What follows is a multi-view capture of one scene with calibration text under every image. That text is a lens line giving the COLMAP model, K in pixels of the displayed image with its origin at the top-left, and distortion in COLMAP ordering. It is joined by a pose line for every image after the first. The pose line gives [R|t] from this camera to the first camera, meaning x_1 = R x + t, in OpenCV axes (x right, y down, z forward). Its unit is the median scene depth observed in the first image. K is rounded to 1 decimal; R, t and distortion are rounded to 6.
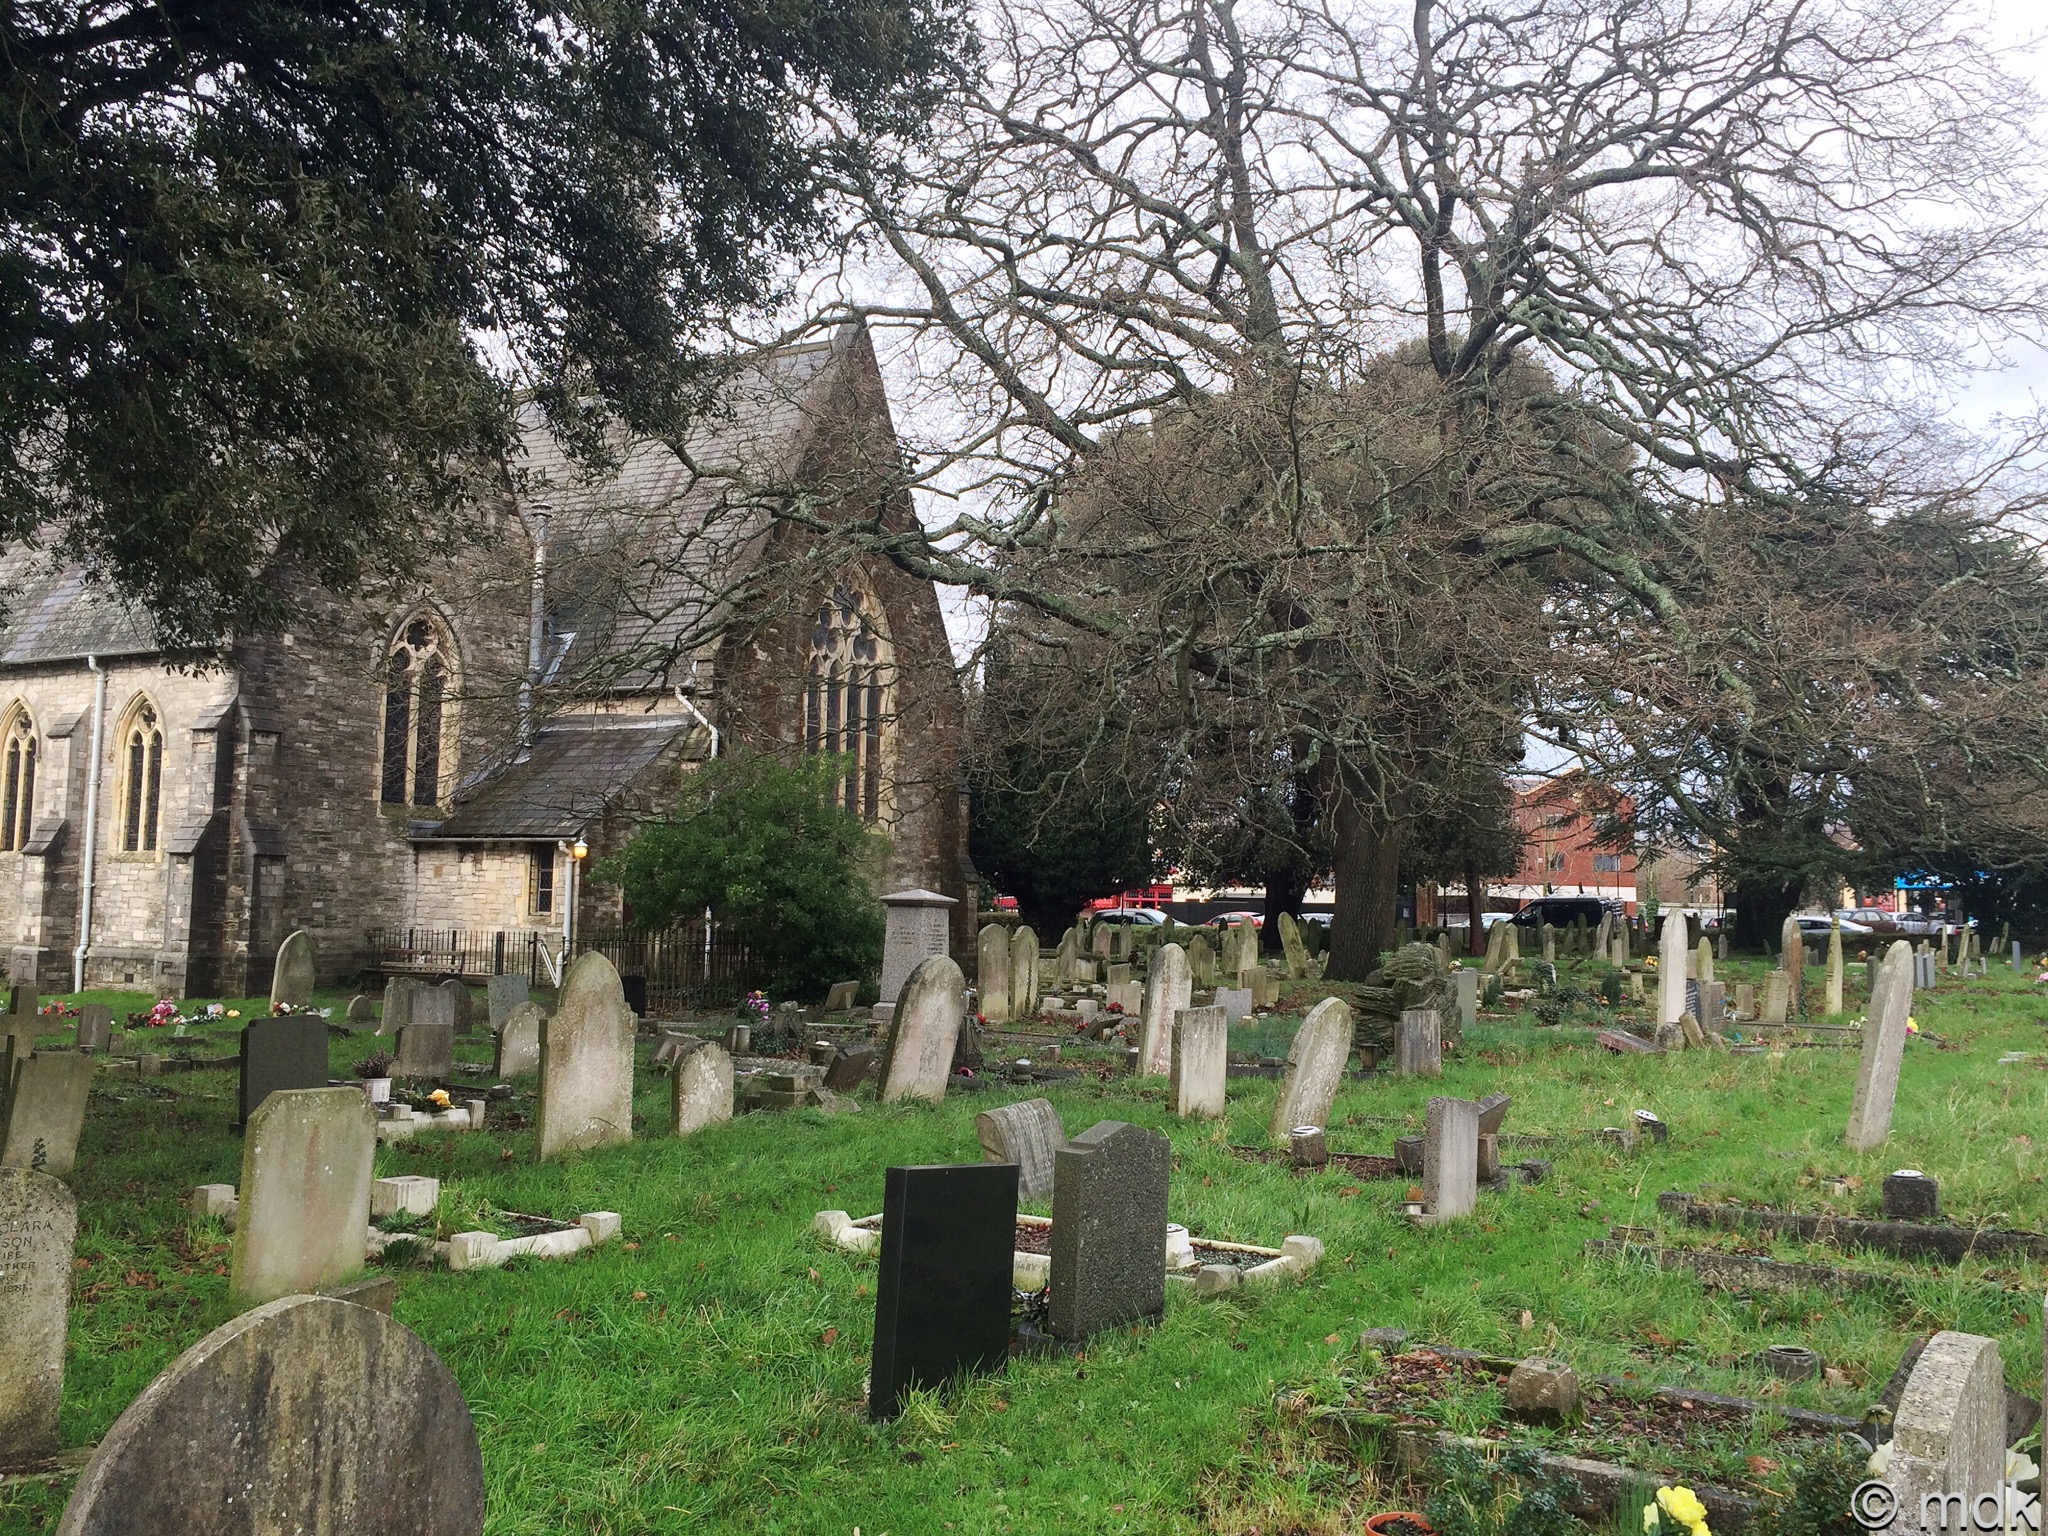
lens RADIAL K [[1775.1, 0, 1030.4], [0, 1775.1, 771.4], [0, 0, 1]] dist [0.068877, -0.091961]
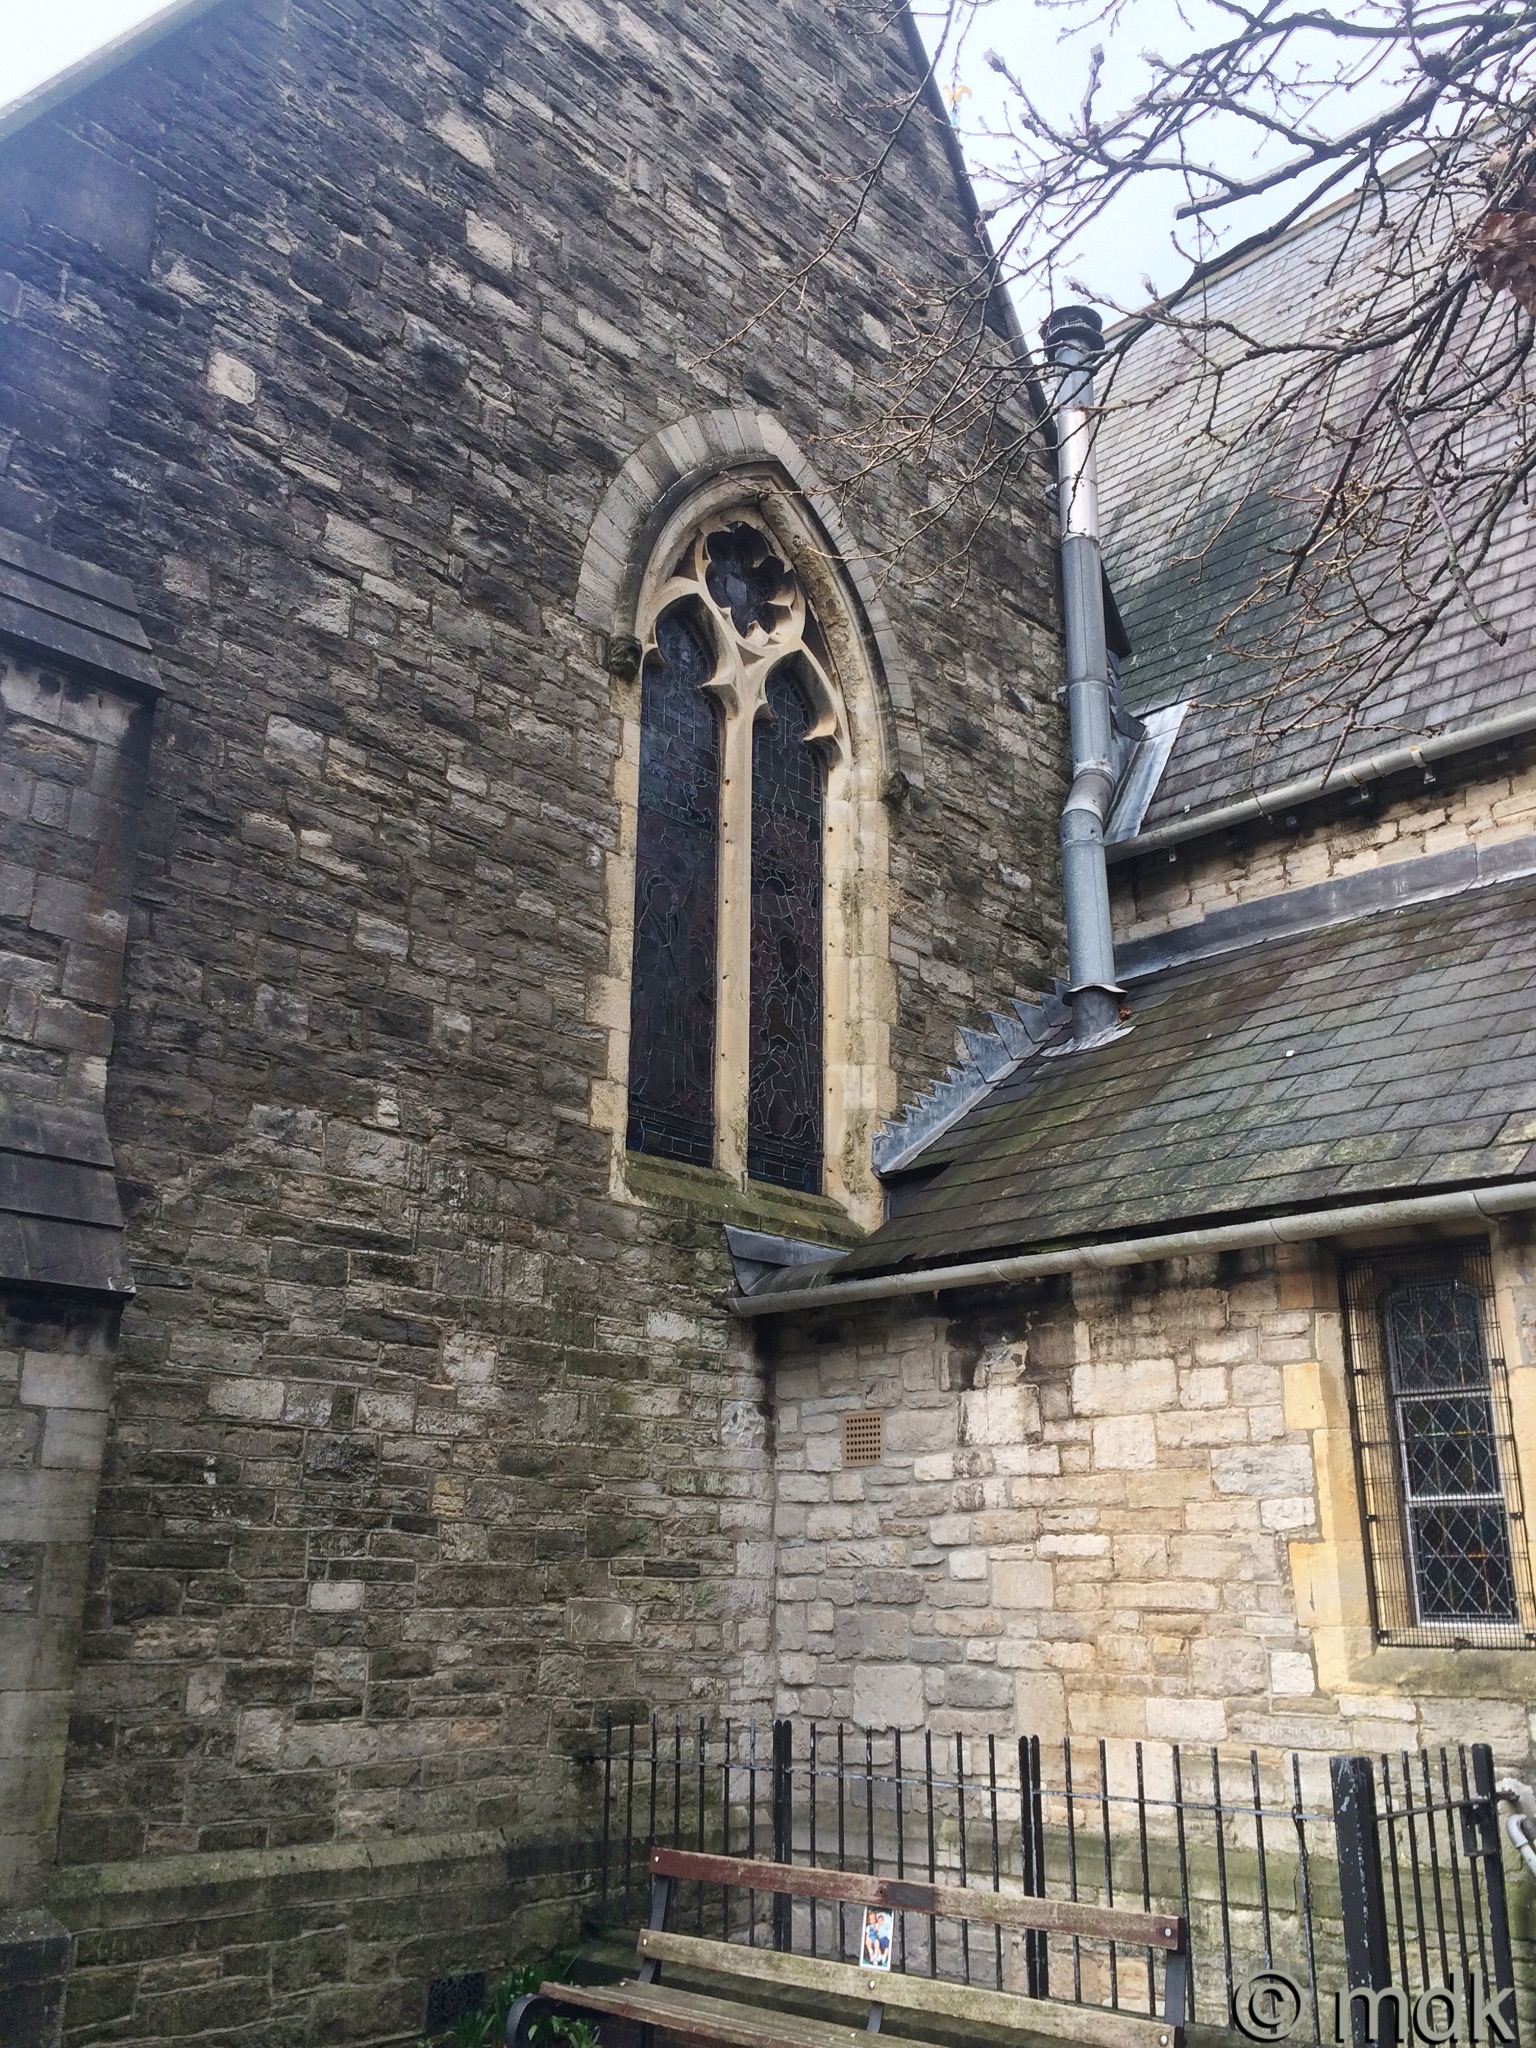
lens RADIAL K [[1775.1, 0, 766.8], [0, 1775.1, 1019.0], [0, 0, 1]] dist [0.068877, -0.091961]
pose [[0.960481, -0.101056, -0.259352, -0.279703], [0.034116, 0.967481, -0.250632, 0.061035], [0.276246, 0.231880, 0.932695, 0.774273]]
